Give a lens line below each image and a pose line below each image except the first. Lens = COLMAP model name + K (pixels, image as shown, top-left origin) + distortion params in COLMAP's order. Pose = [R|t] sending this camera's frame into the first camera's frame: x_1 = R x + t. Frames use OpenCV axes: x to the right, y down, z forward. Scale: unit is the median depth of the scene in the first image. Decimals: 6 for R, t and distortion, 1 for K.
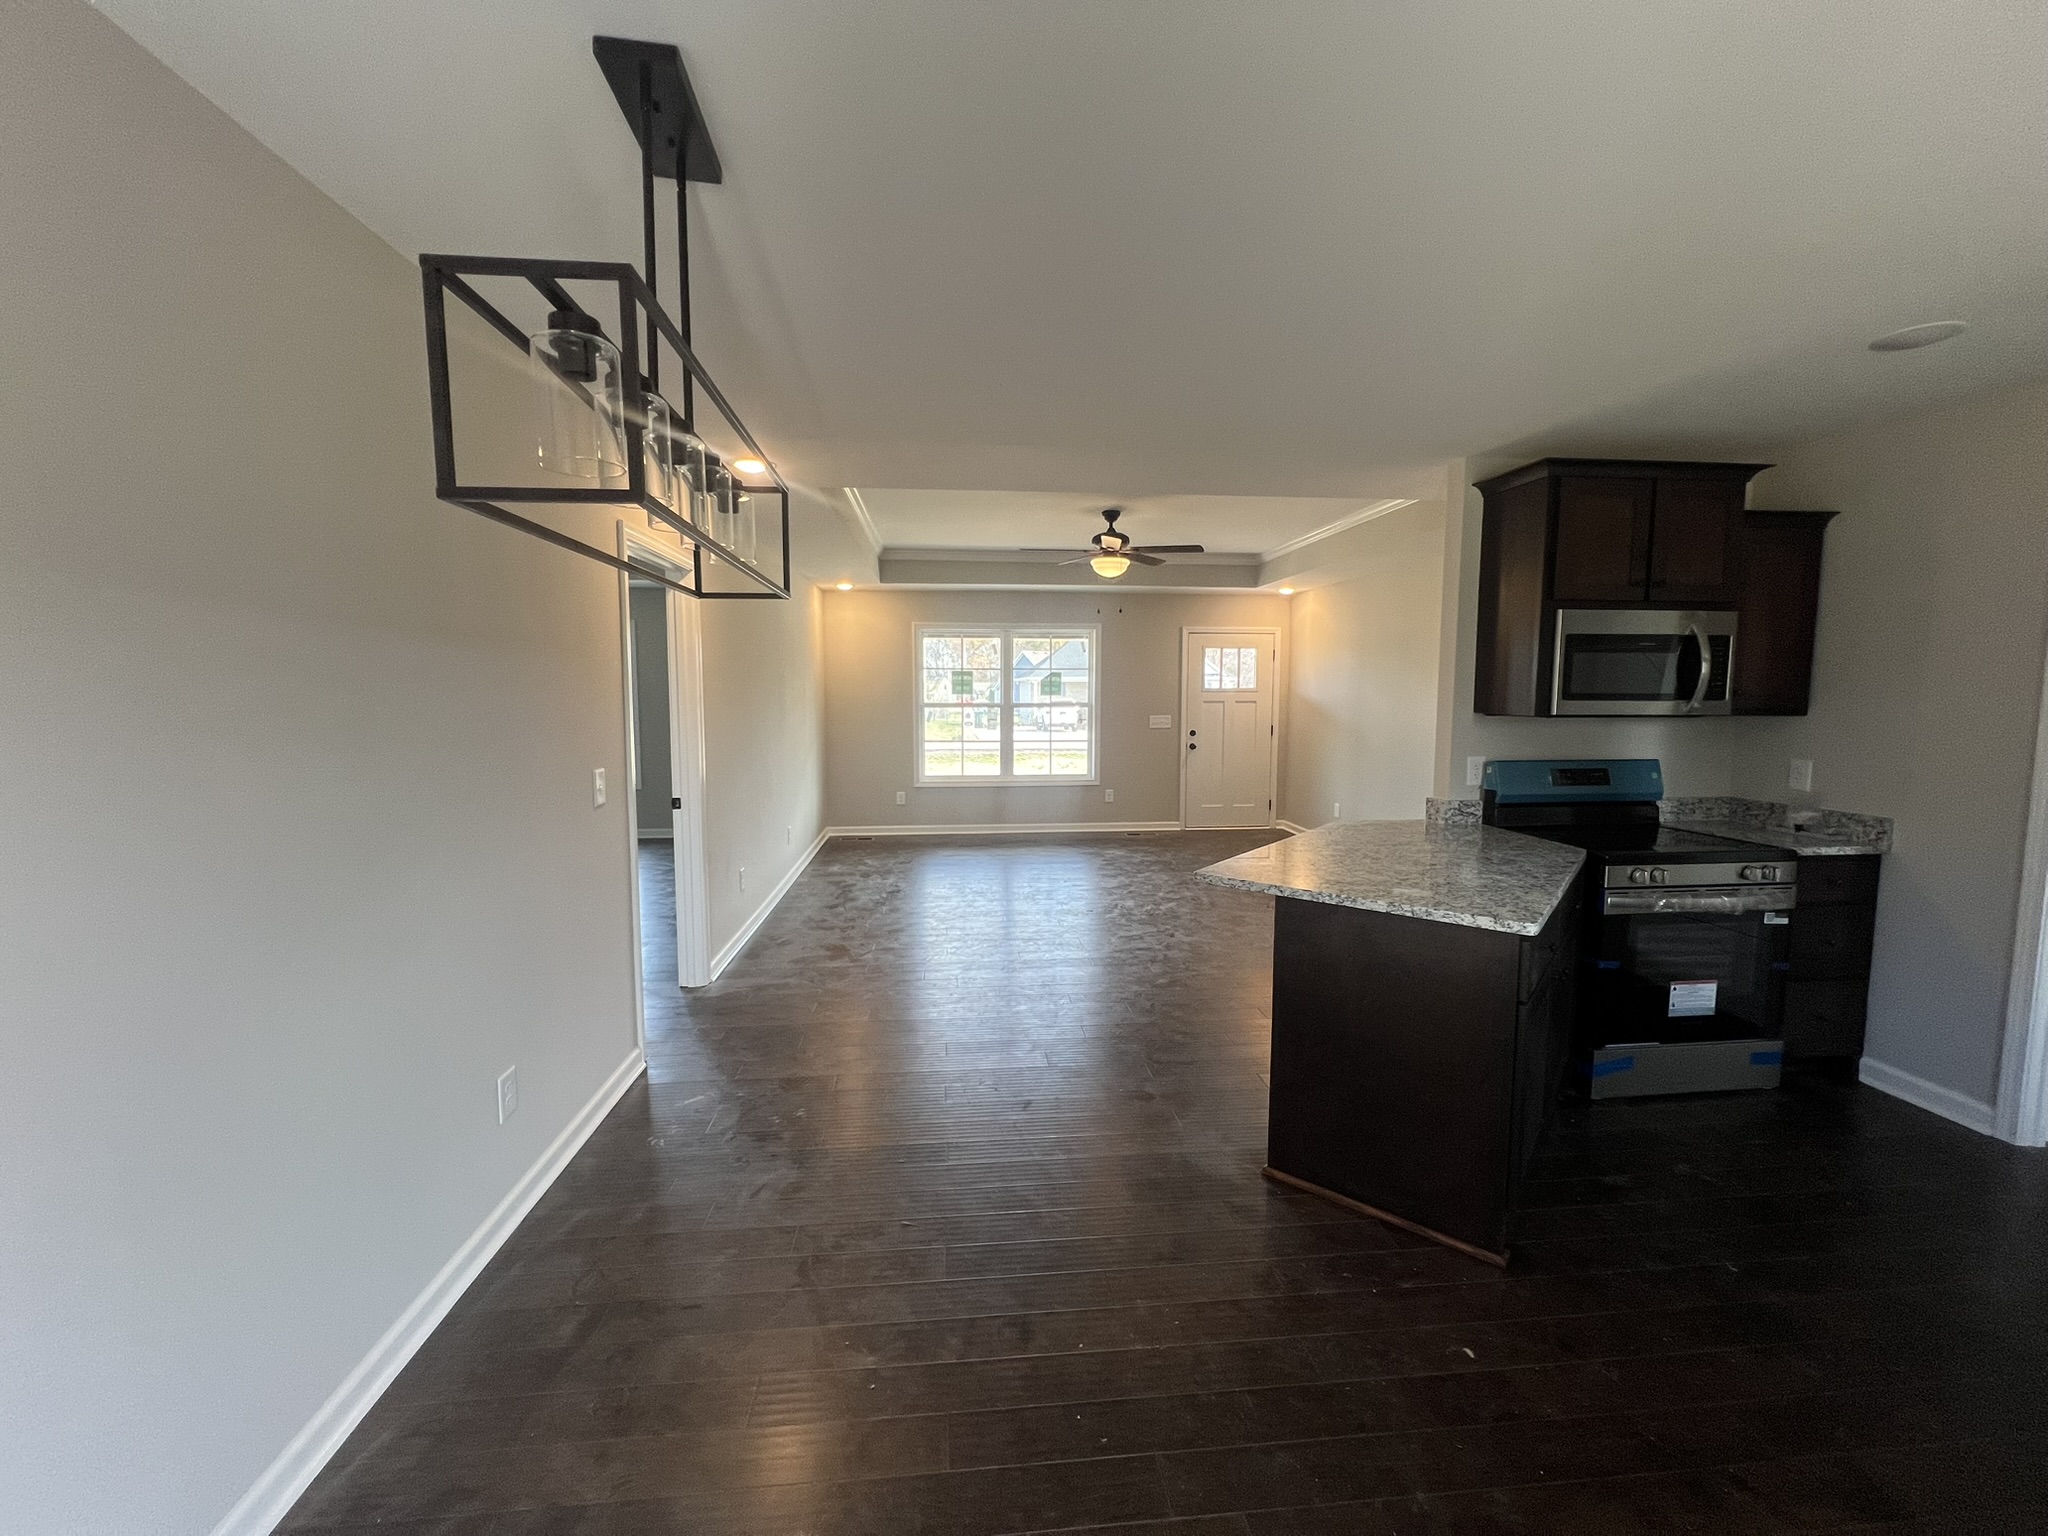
lens RADIAL K [[824.5, 0, 1020.1], [0, 824.5, 759.1], [0, 0, 1]] dist [-0.000576, -0.000051]
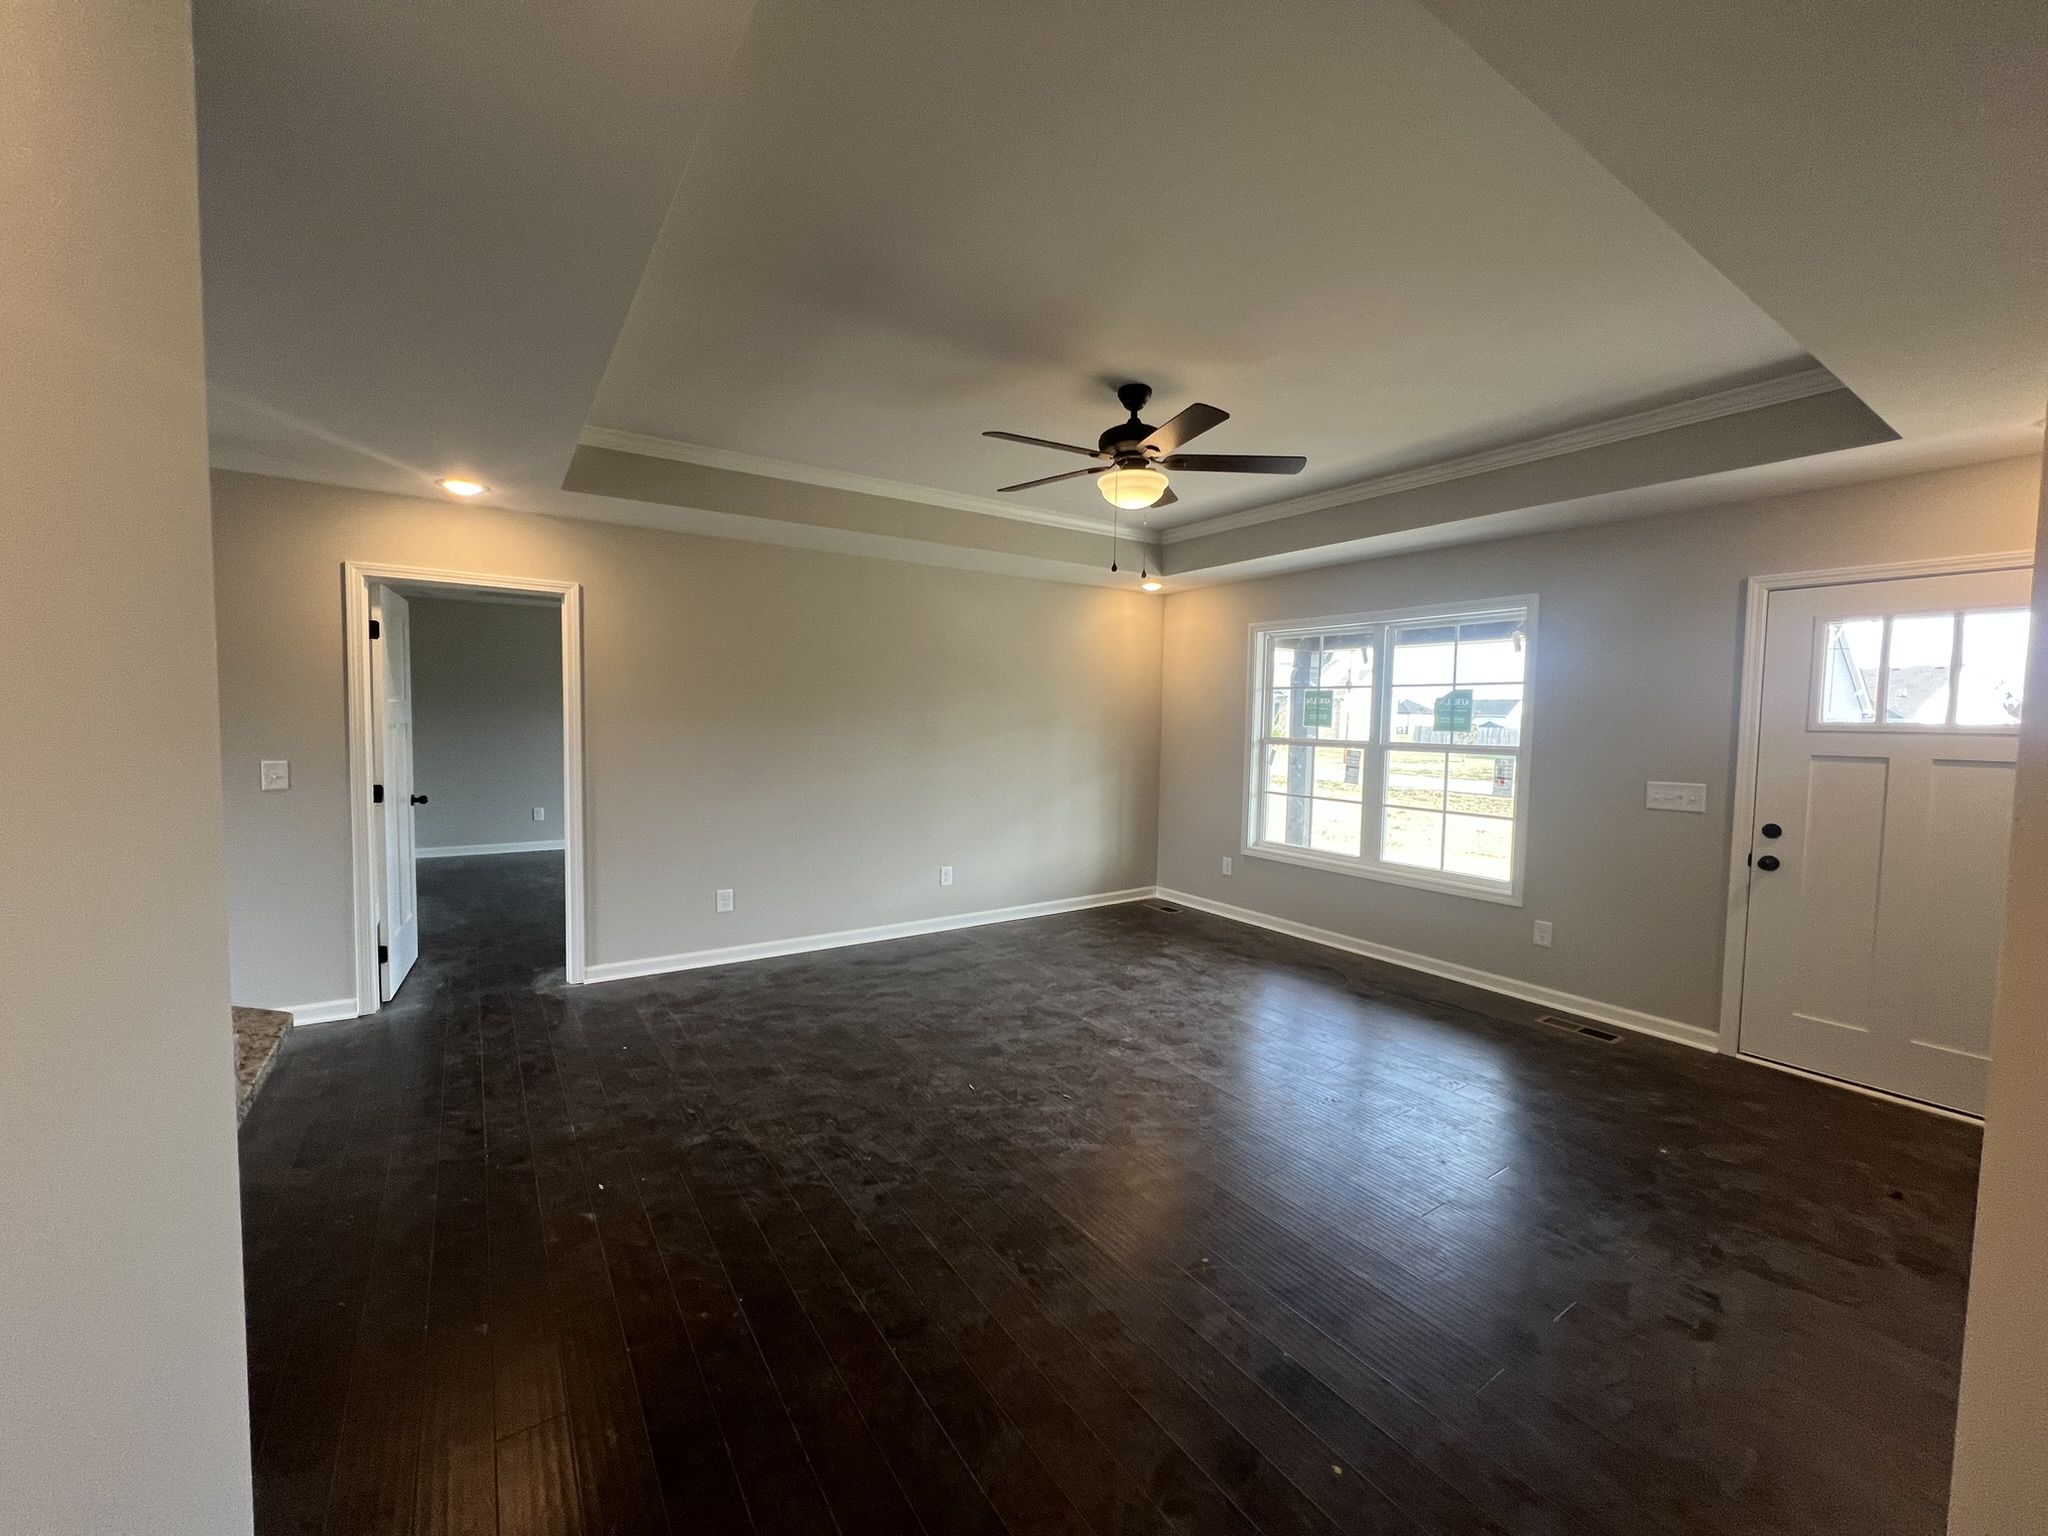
lens RADIAL K [[817.3, 0, 1020.6], [0, 817.3, 762.4], [0, 0, 1]] dist [-0.001453, 0.000329]
pose [[0.480981, 0.057237, -0.874861, 0.389968], [-0.092071, 0.995647, 0.014520, -0.037652], [0.871883, 0.073565, 0.484157, 0.478071]]
